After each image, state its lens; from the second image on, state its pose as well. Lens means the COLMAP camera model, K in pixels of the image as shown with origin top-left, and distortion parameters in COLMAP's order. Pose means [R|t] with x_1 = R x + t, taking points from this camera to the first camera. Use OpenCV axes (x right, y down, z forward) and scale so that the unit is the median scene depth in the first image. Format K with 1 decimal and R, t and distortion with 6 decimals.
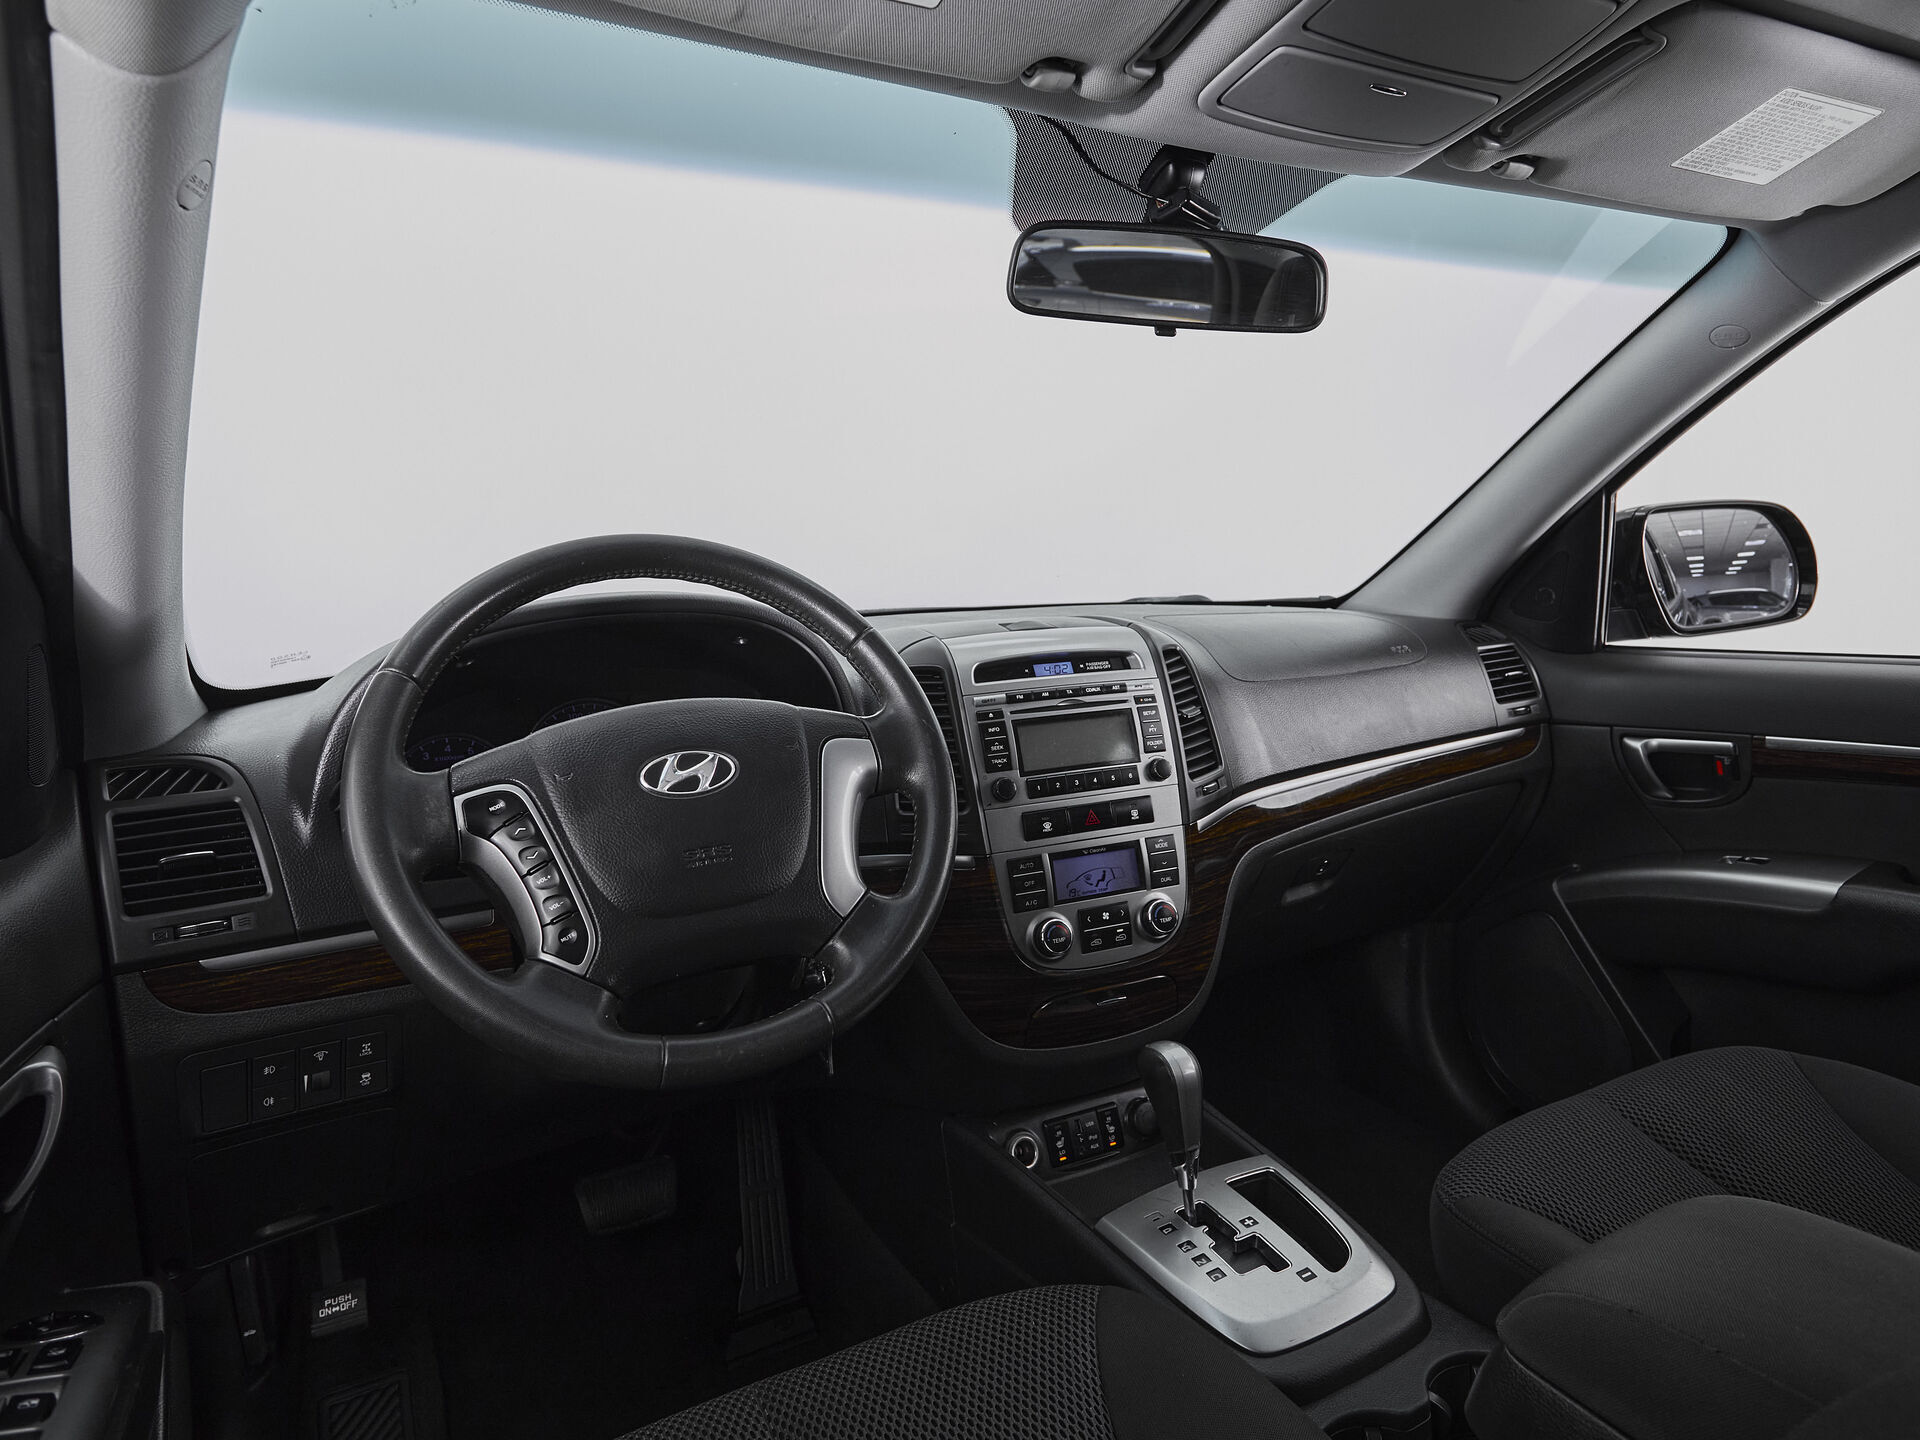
lens RADIAL K [[1131.3, 0, 980.0], [0, 1131.3, 664.7], [0, 0, 1]] dist [-0.001525, 0.000450]
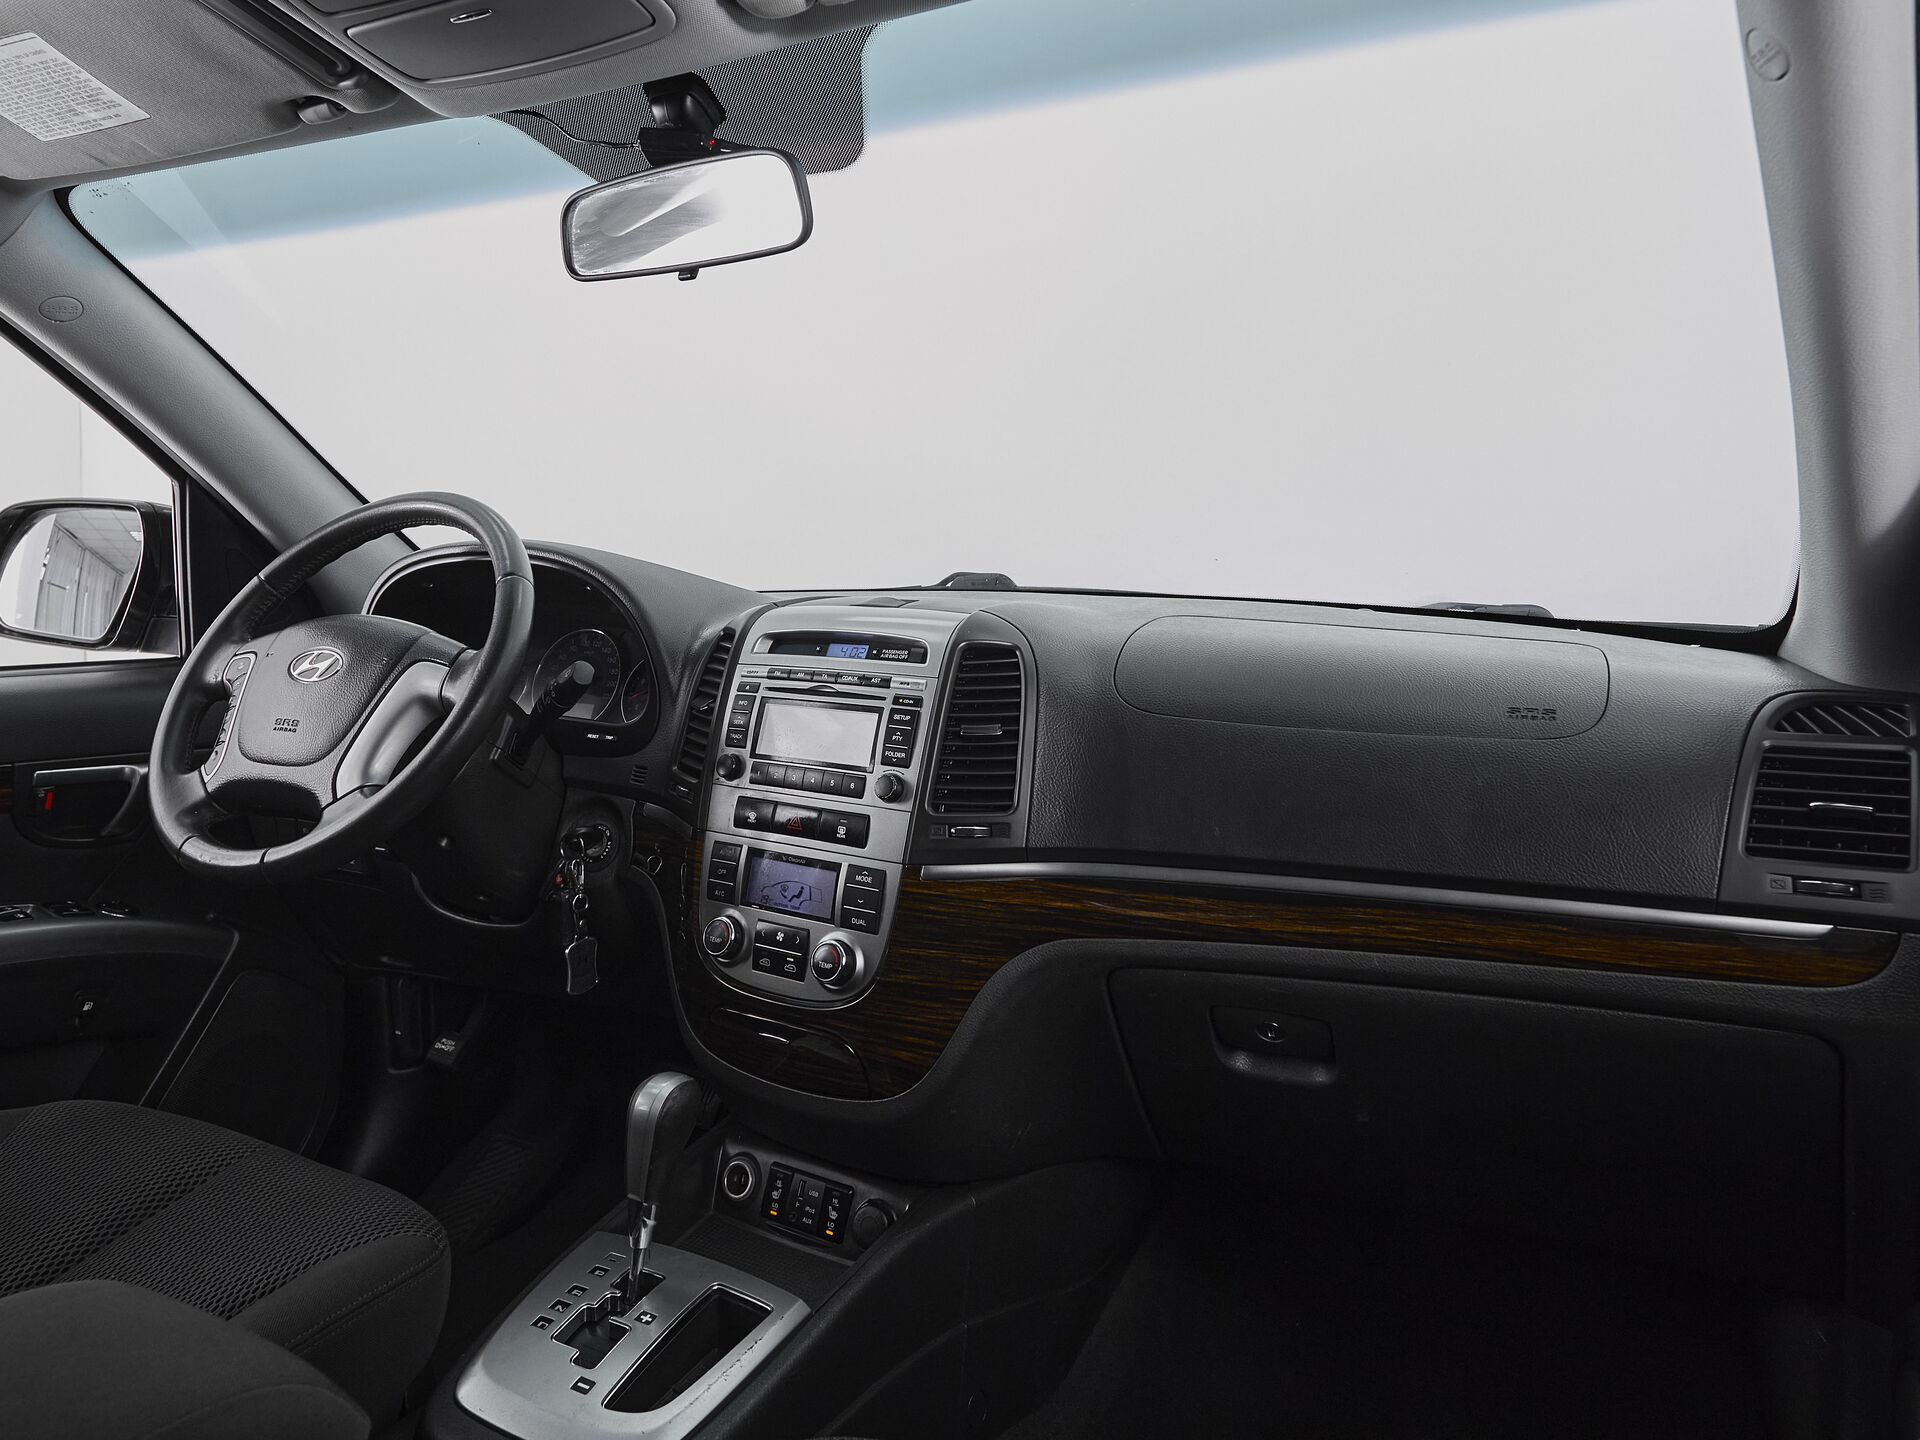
lens RADIAL K [[1276.9, 0, 878.3], [0, 1276.9, 548.9], [0, 0, 1]] dist [-0.001981, -0.001707]
pose [[0.539579, 0.040373, -0.840966, 0.938543], [-0.112348, 0.993369, -0.024395, -0.055111], [0.834405, 0.107644, 0.540537, 0.493543]]
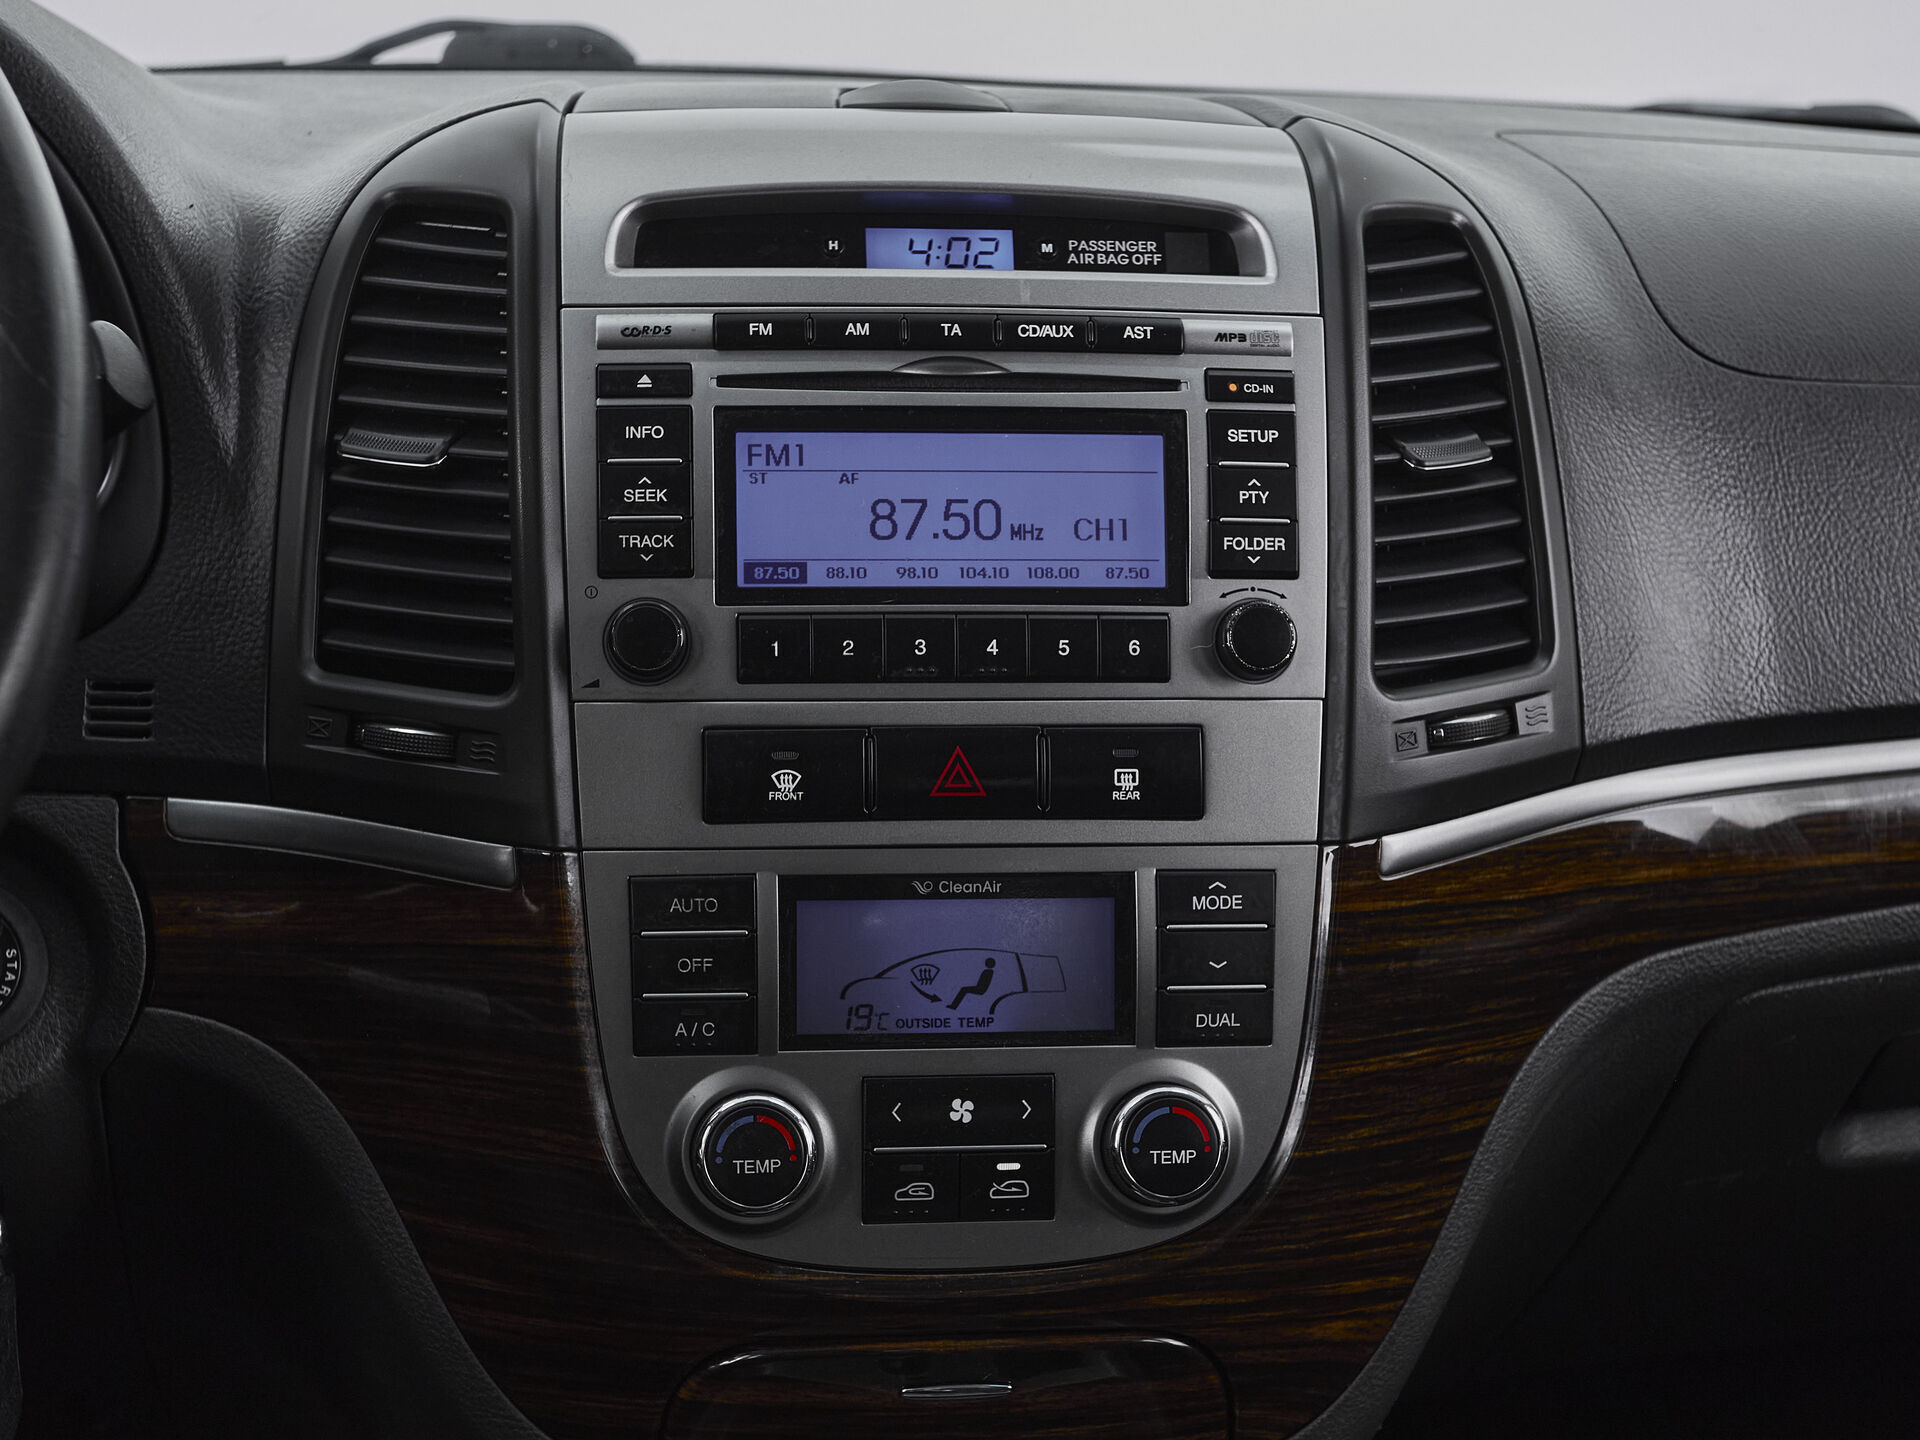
lens RADIAL K [[2888.8, 0, 957.7], [0, 2888.8, 839.2], [0, 0, 1]] dist [0.005212, 0.037349]
pose [[0.957679, 0.133453, -0.255033, 0.284925], [-0.088520, 0.979635, 0.180218, 0.018657], [0.273890, -0.150015, 0.949989, 0.295448]]
